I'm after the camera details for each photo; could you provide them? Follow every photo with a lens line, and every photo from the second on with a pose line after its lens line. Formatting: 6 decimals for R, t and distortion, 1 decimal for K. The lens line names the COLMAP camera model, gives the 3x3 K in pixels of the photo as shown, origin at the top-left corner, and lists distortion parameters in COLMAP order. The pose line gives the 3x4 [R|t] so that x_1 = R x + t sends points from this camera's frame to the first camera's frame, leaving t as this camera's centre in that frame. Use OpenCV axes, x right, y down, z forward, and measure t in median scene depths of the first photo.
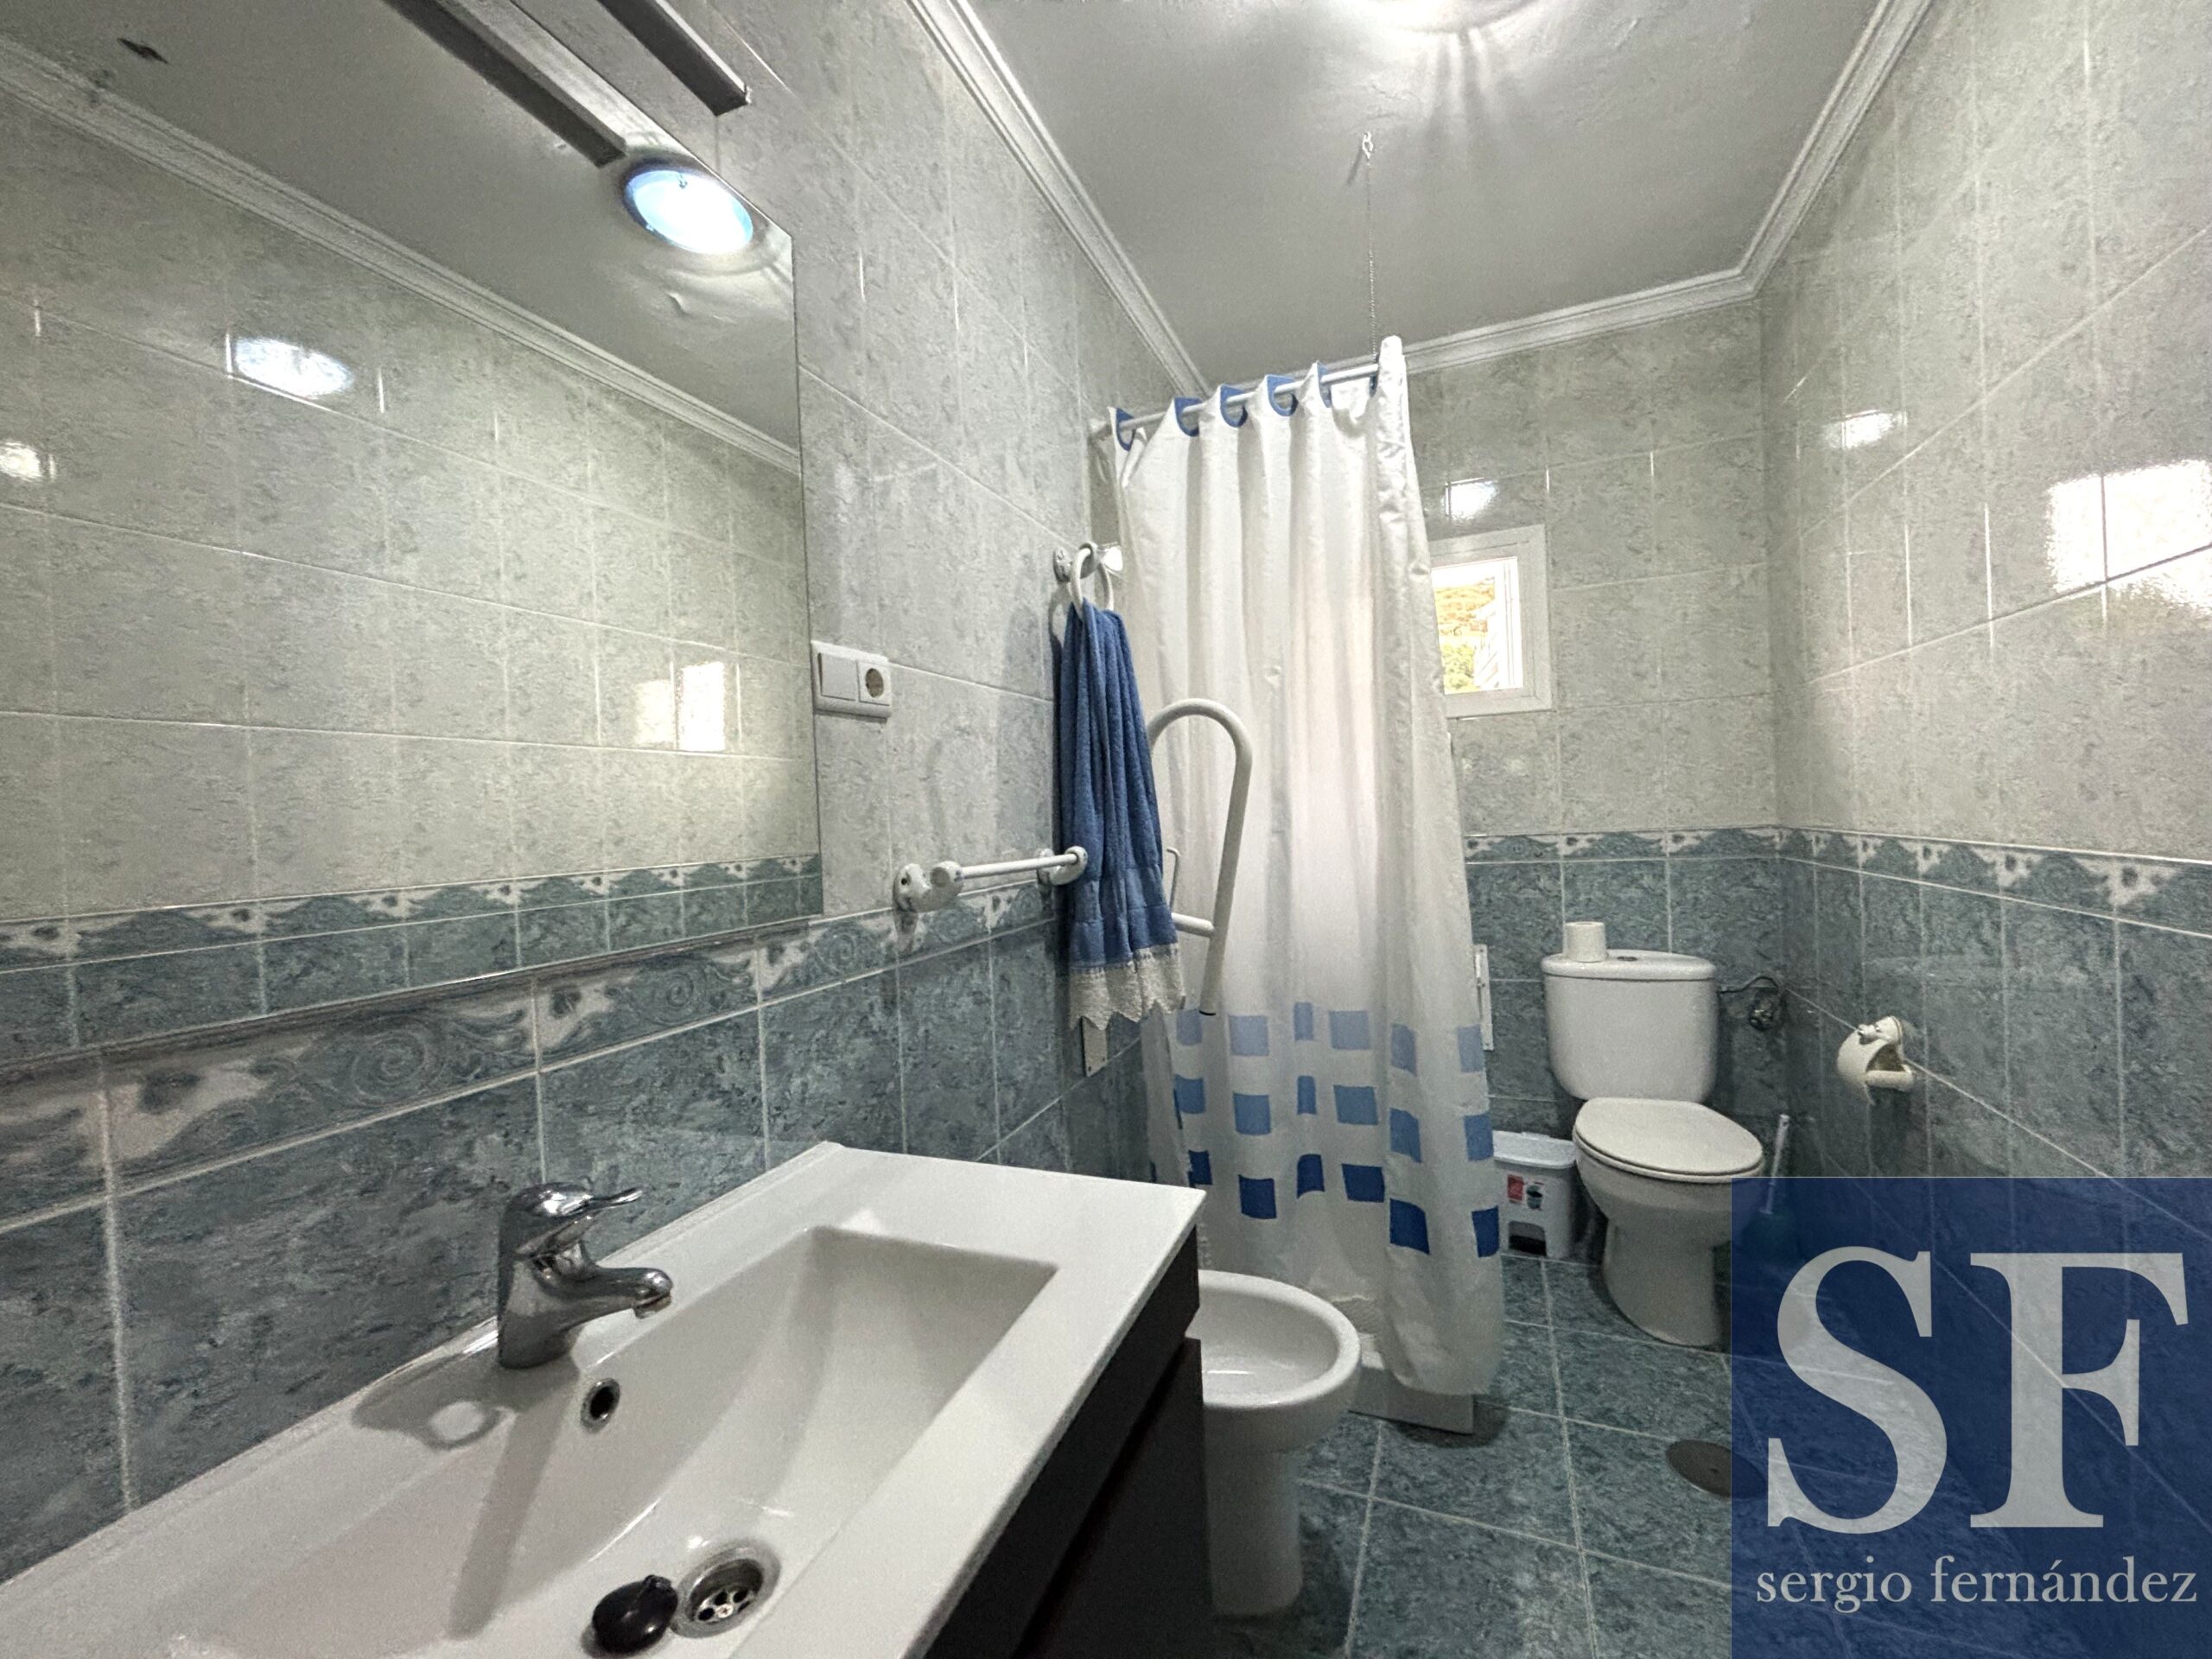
lens RADIAL K [[895.0, 0, 1108.3], [0, 895.0, 830.7], [0, 0, 1]] dist [0.001631, 0.001106]
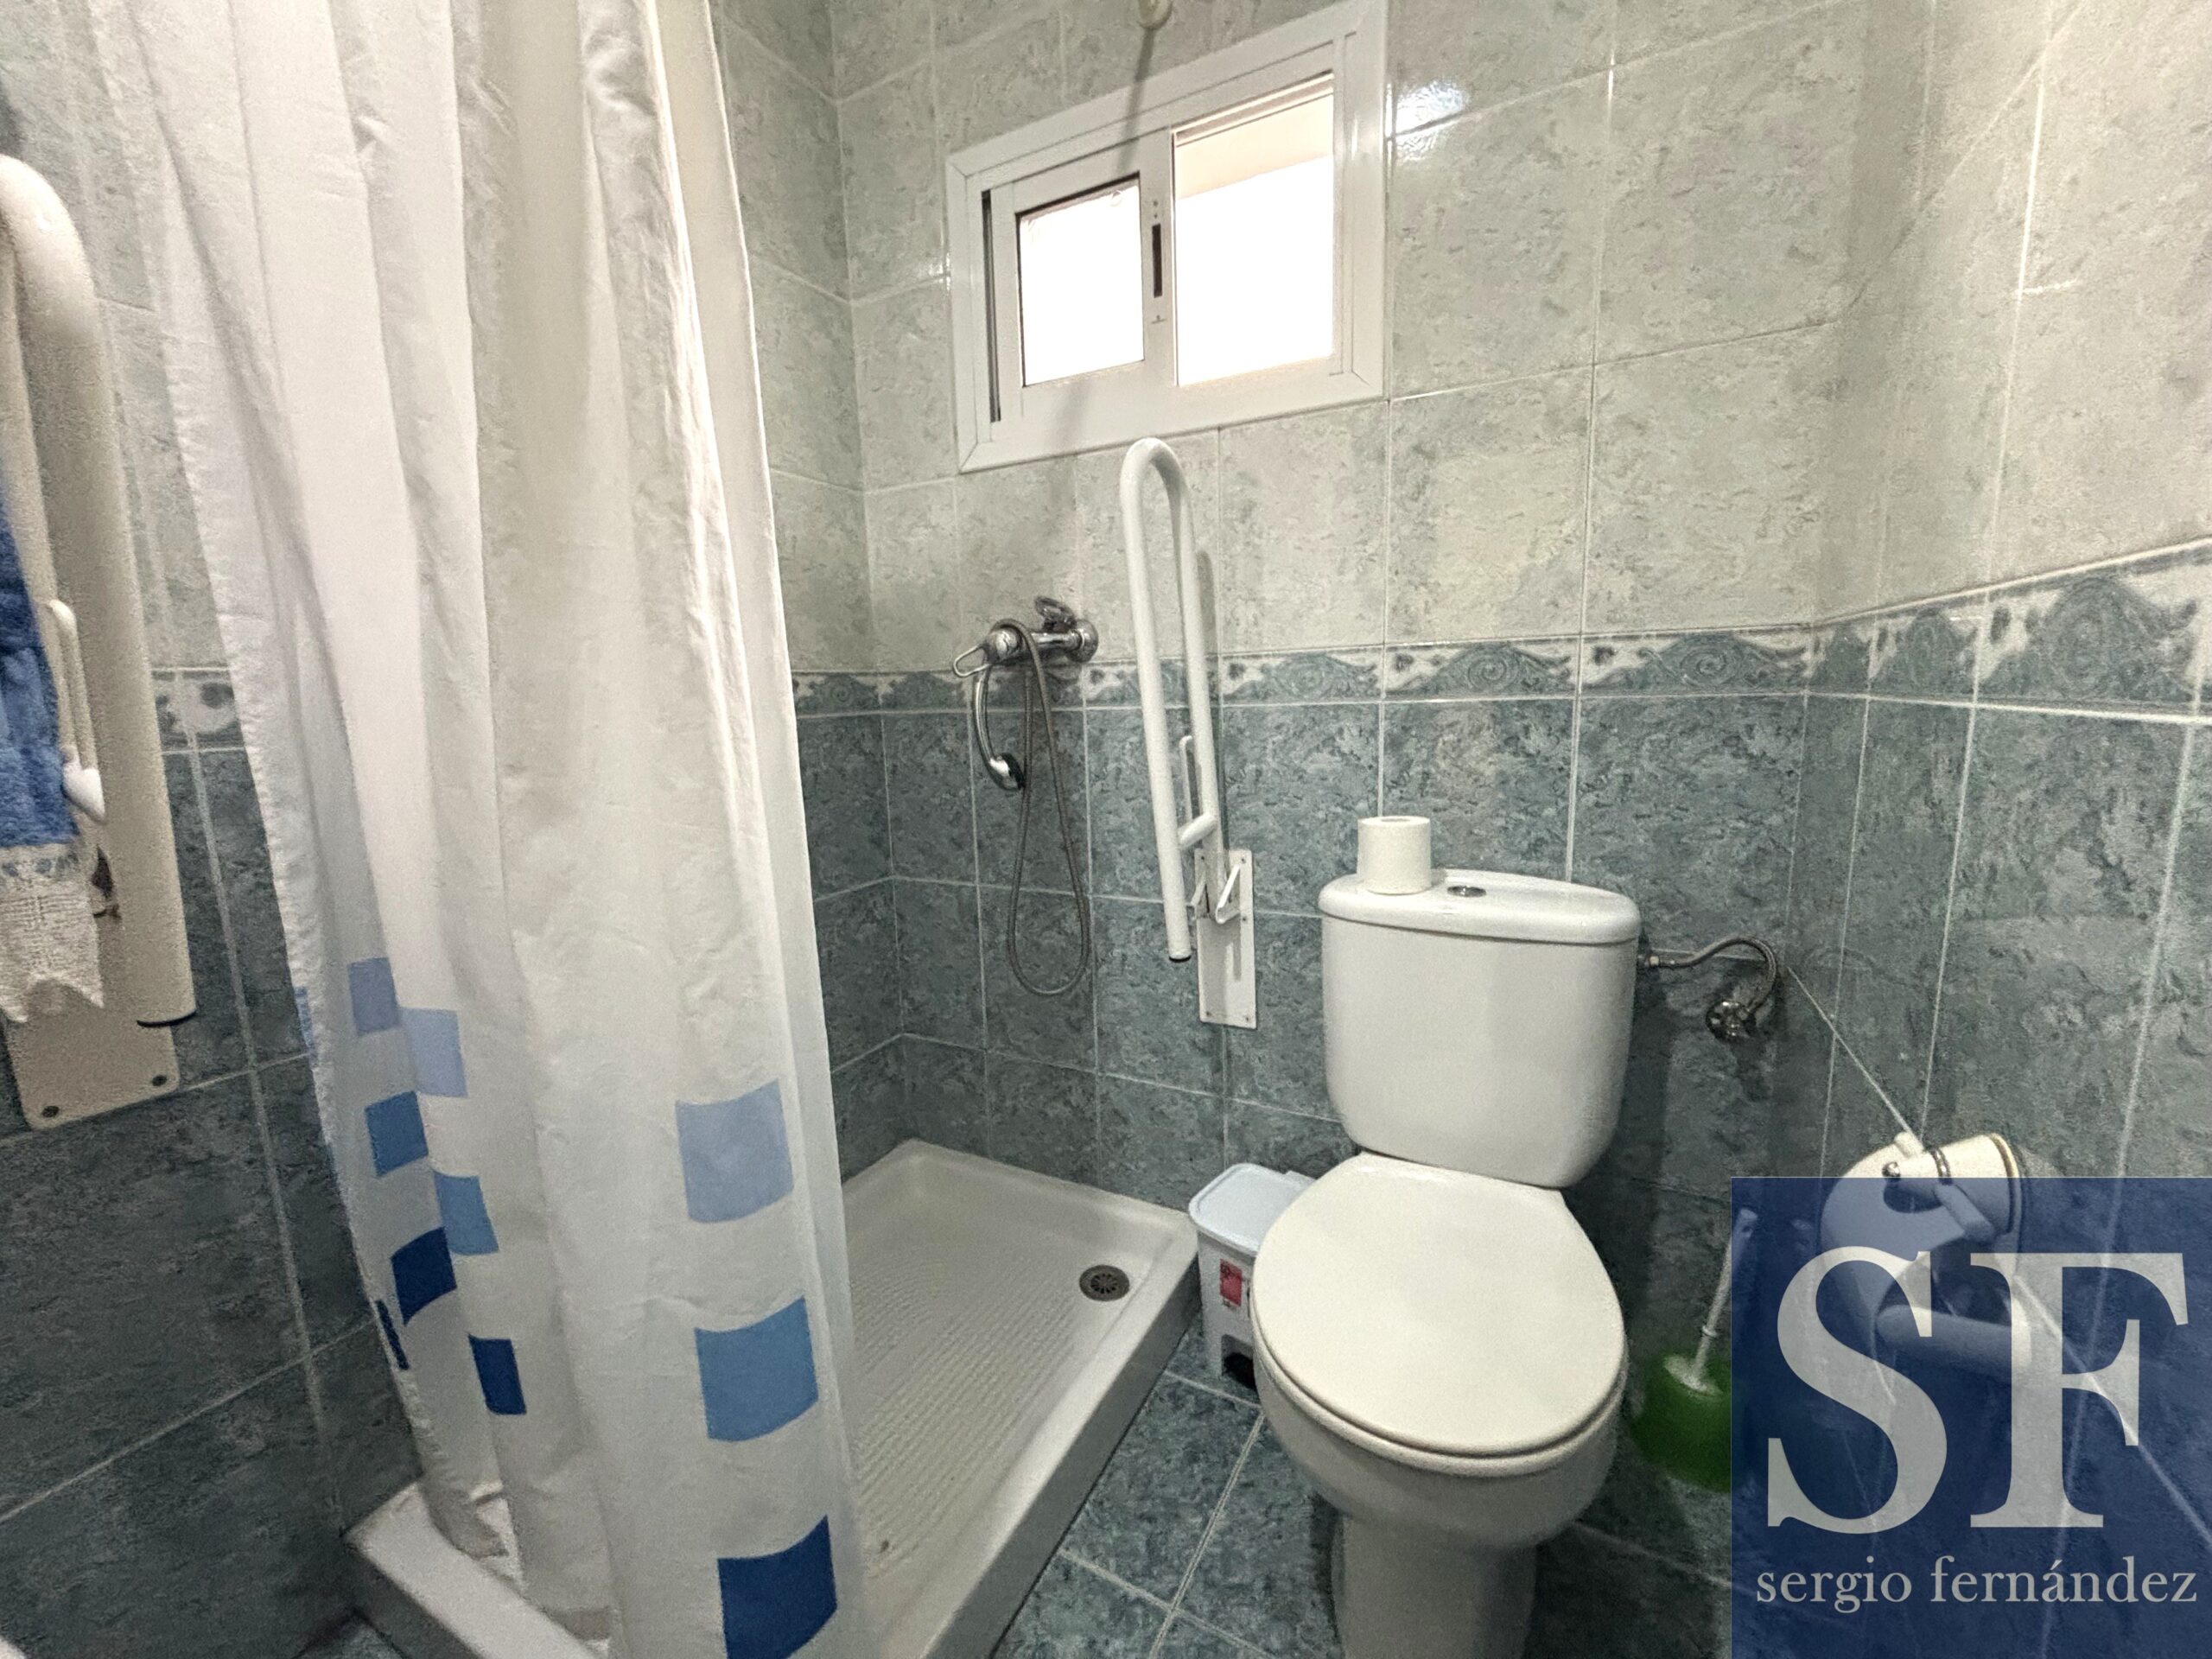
lens RADIAL K [[895.0, 0, 1100.4], [0, 895.0, 828.5], [0, 0, 1]] dist [0.001631, 0.001106]
pose [[0.994712, 0.034221, -0.096837, 0.419609], [-0.020510, 0.990052, 0.139196, 0.040989], [0.100637, -0.136474, 0.985519, 0.481126]]
